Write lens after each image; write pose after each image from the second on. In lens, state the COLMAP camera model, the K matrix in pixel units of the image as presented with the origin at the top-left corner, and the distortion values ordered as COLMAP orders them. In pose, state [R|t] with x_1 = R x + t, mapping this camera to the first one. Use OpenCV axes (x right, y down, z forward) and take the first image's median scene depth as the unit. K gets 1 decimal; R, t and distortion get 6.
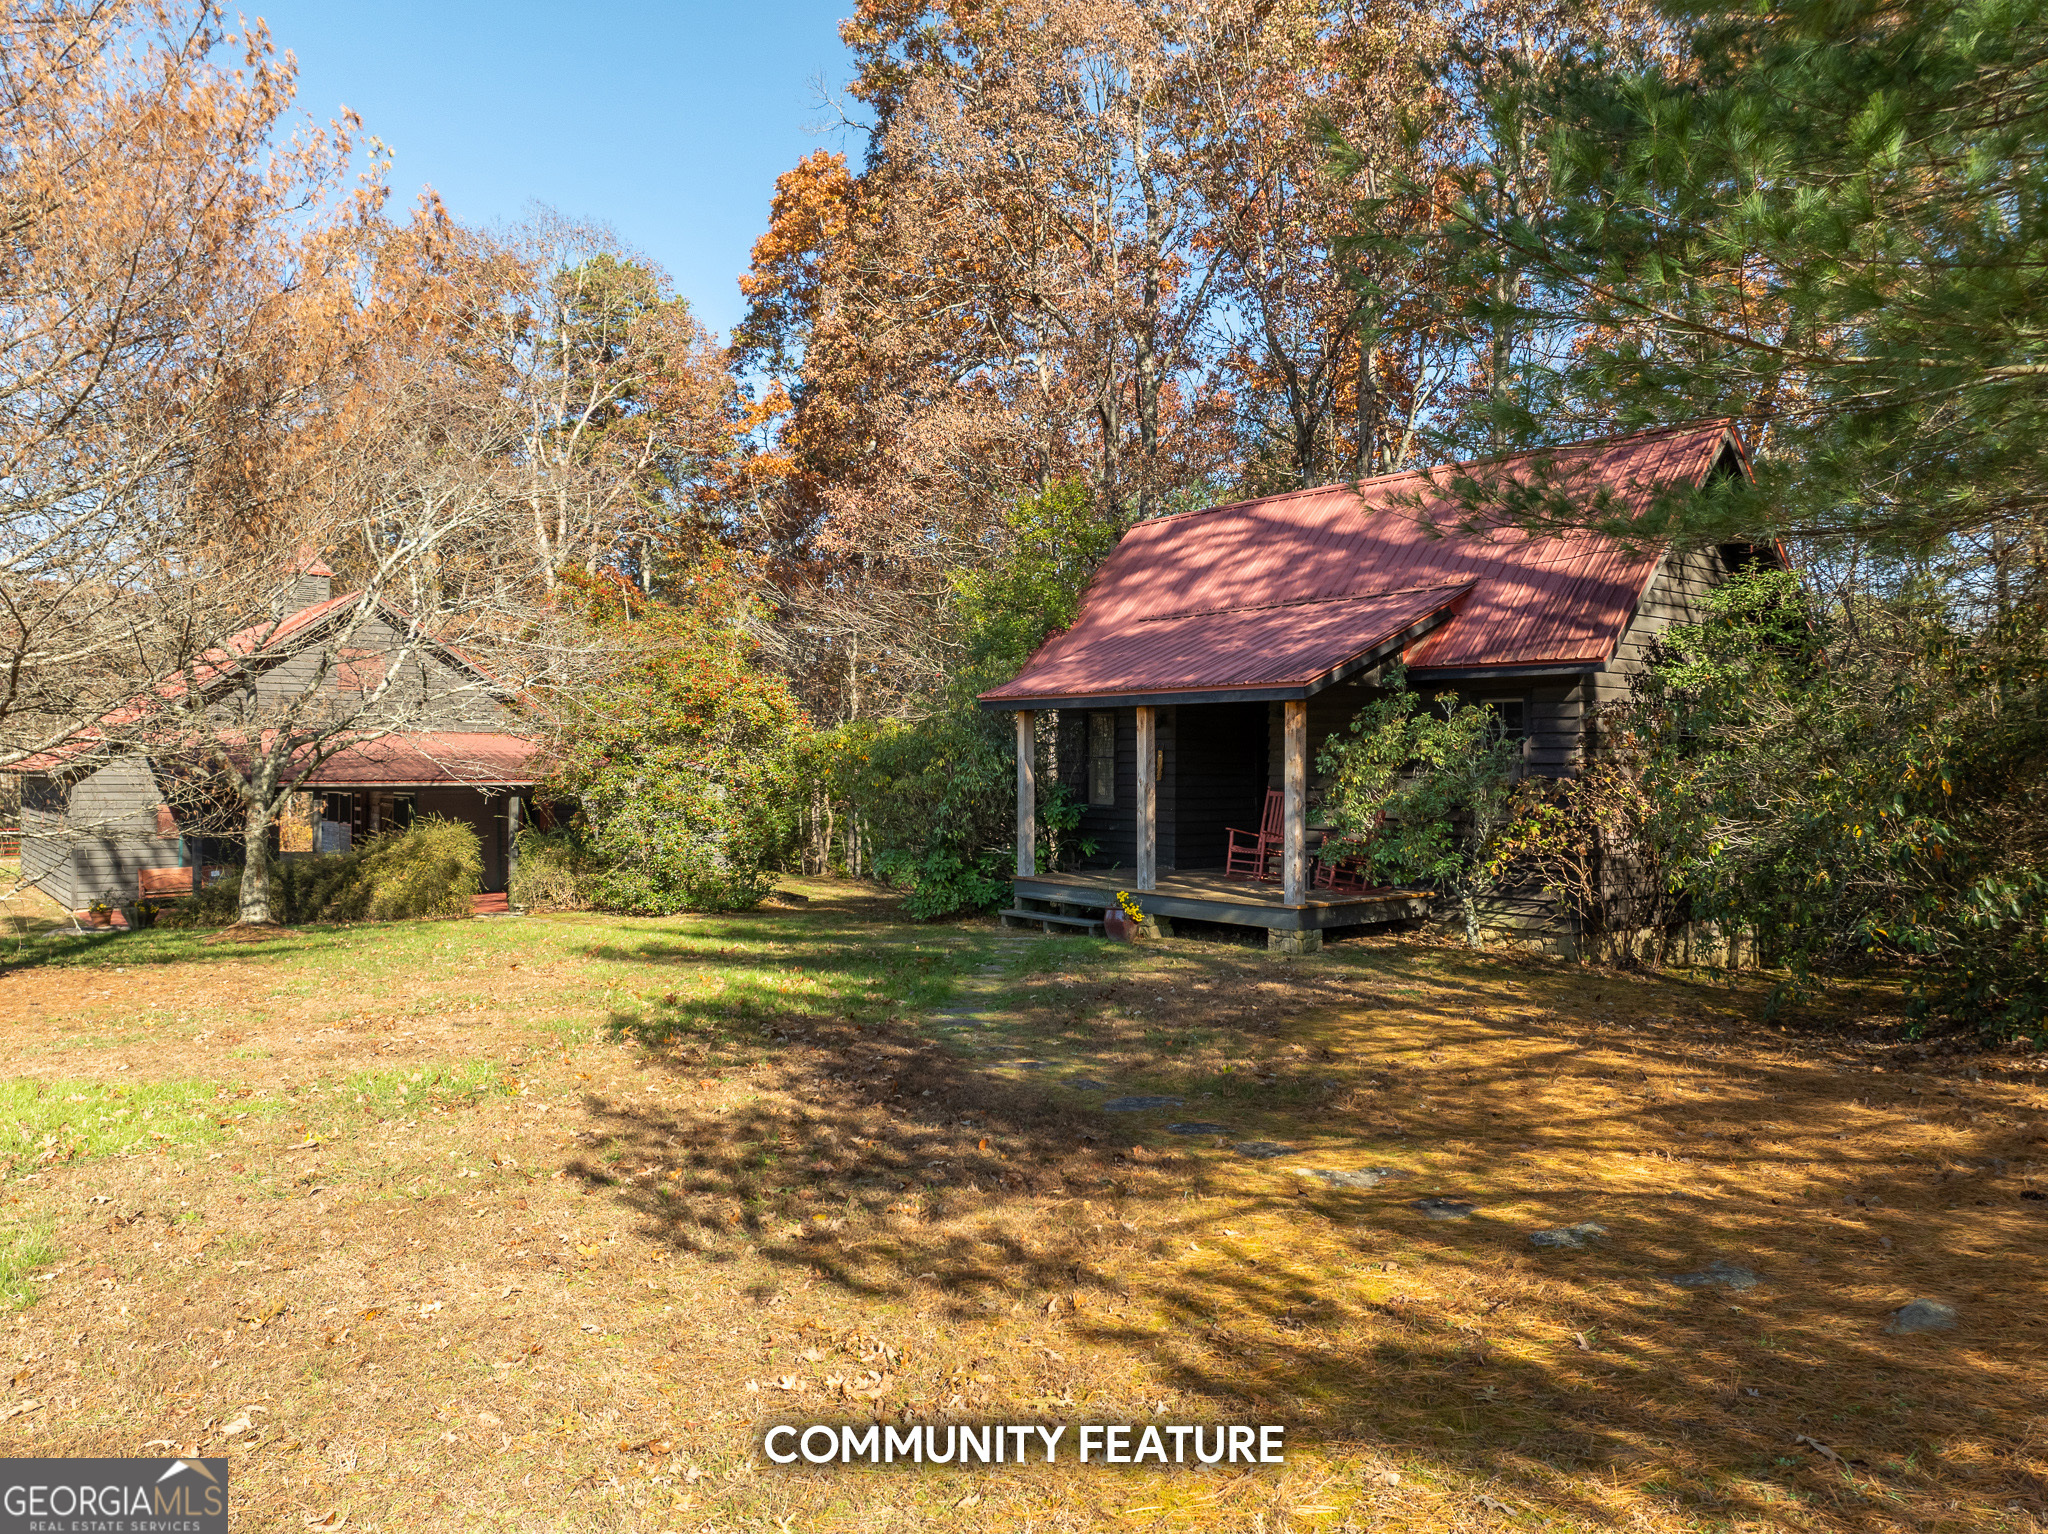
lens RADIAL K [[1533.2, 0, 1024.0], [0, 1533.2, 767.0], [0, 0, 1]] dist [-0.054929, 0.006921]
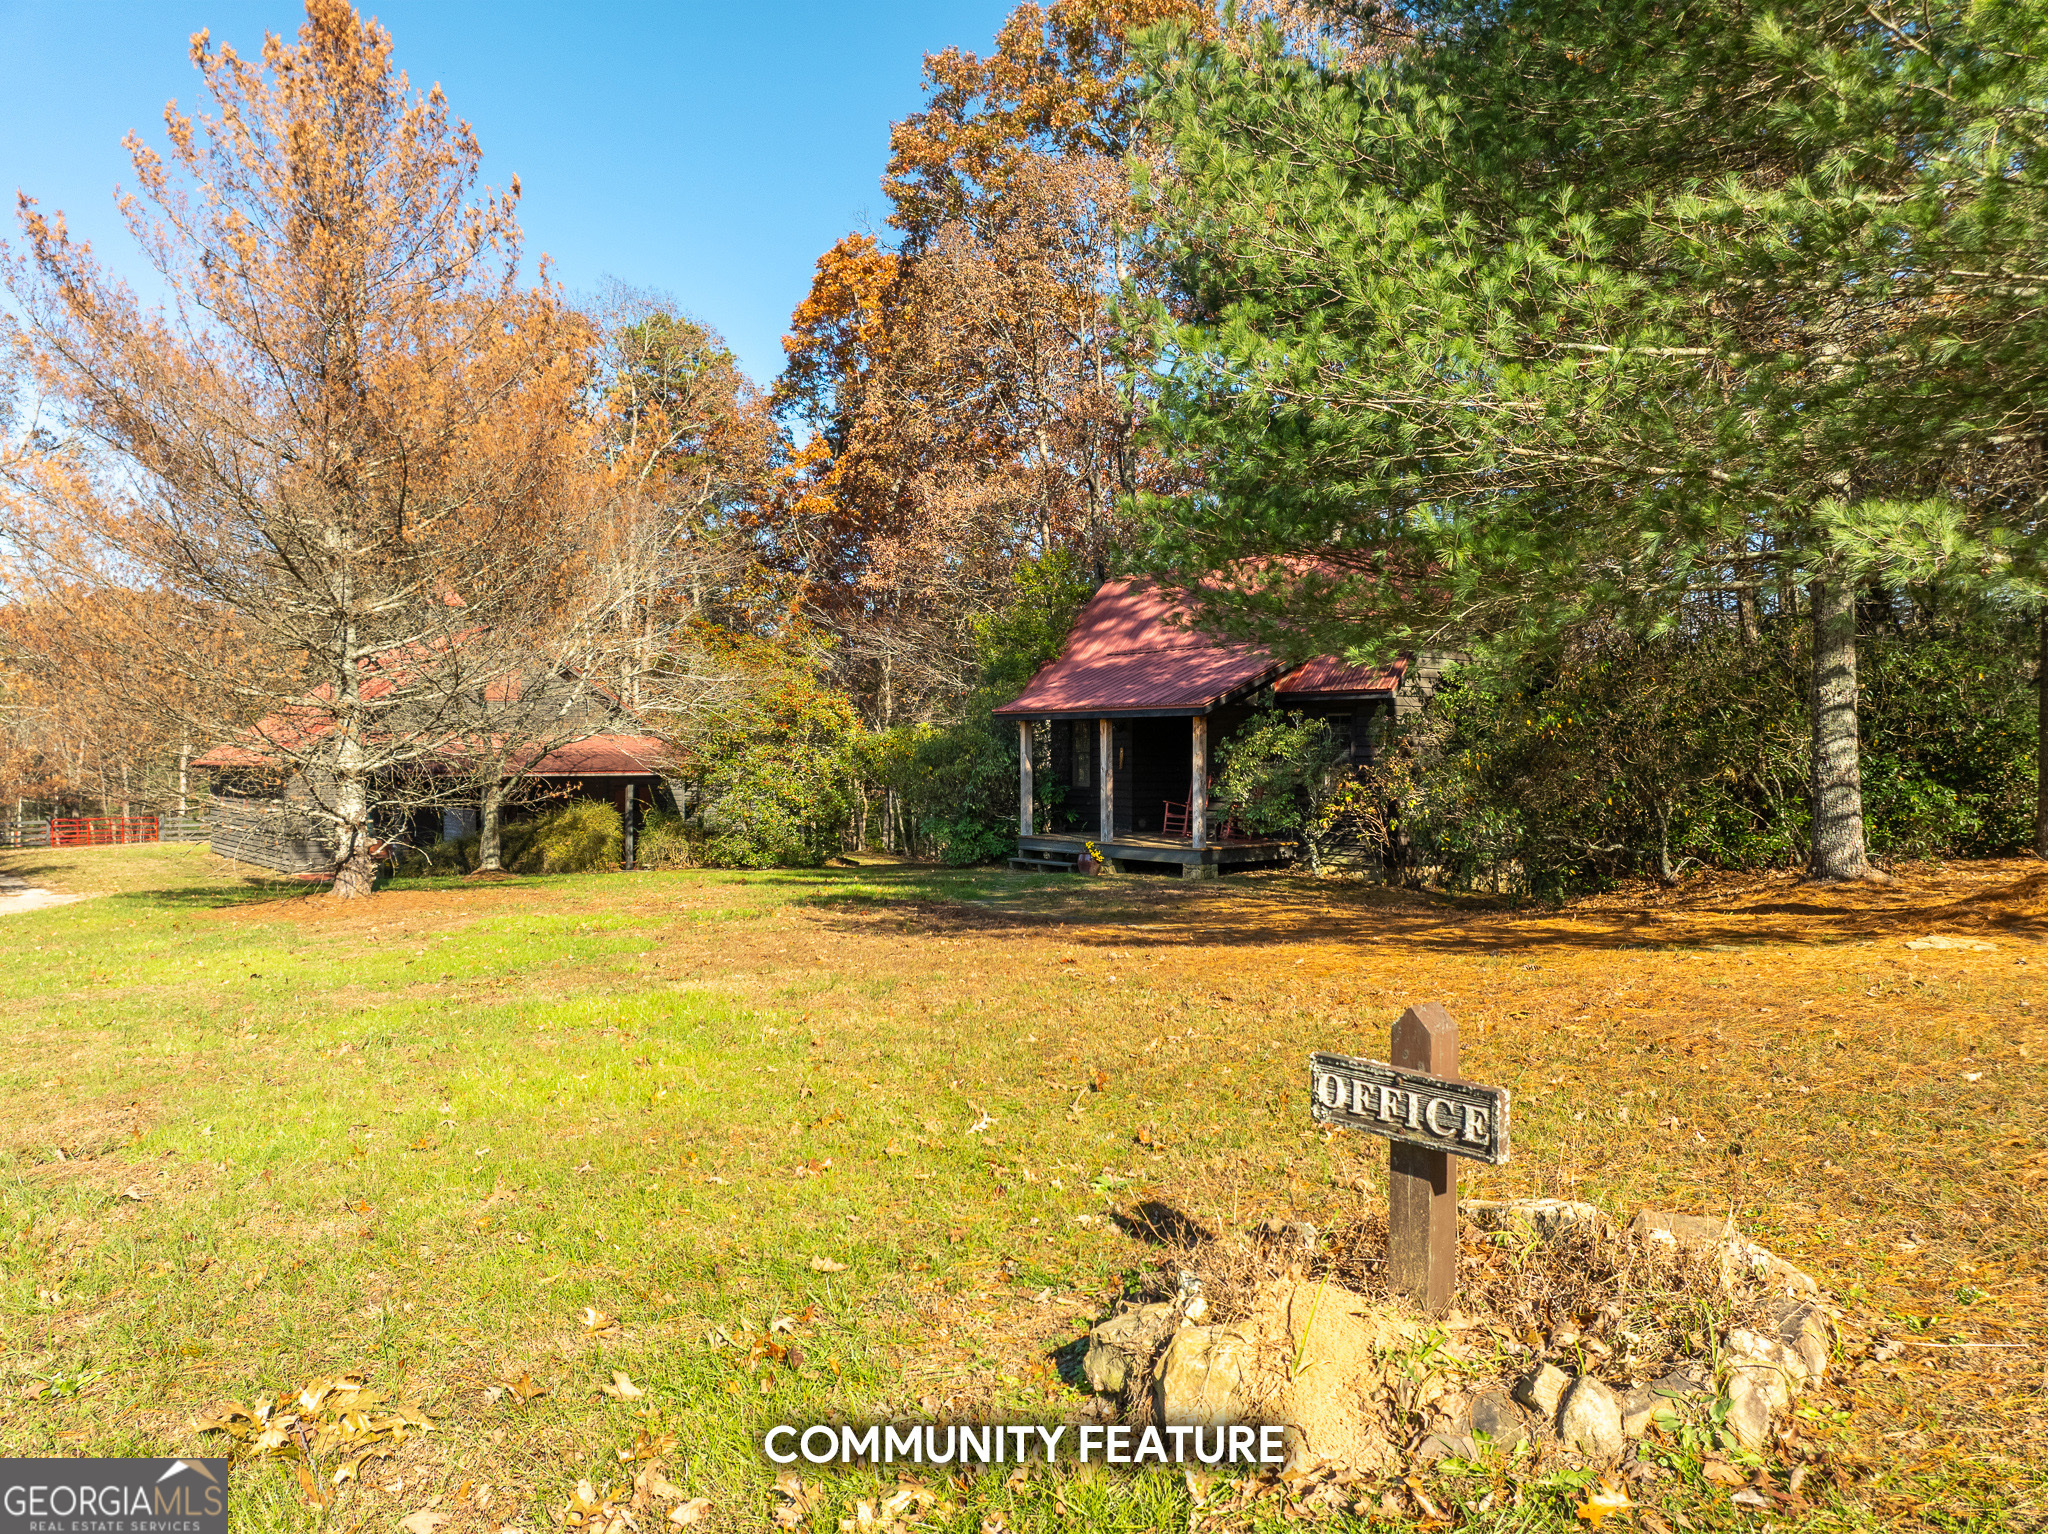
lens RADIAL K [[1533.2, 0, 1024.0], [0, 1533.2, 767.0], [0, 0, 1]] dist [-0.054929, 0.006921]
pose [[0.999977, -0.003403, -0.005950, 0.007547], [0.003428, 0.999985, 0.004183, 0.000692], [0.005936, -0.004203, 0.999974, -0.410686]]
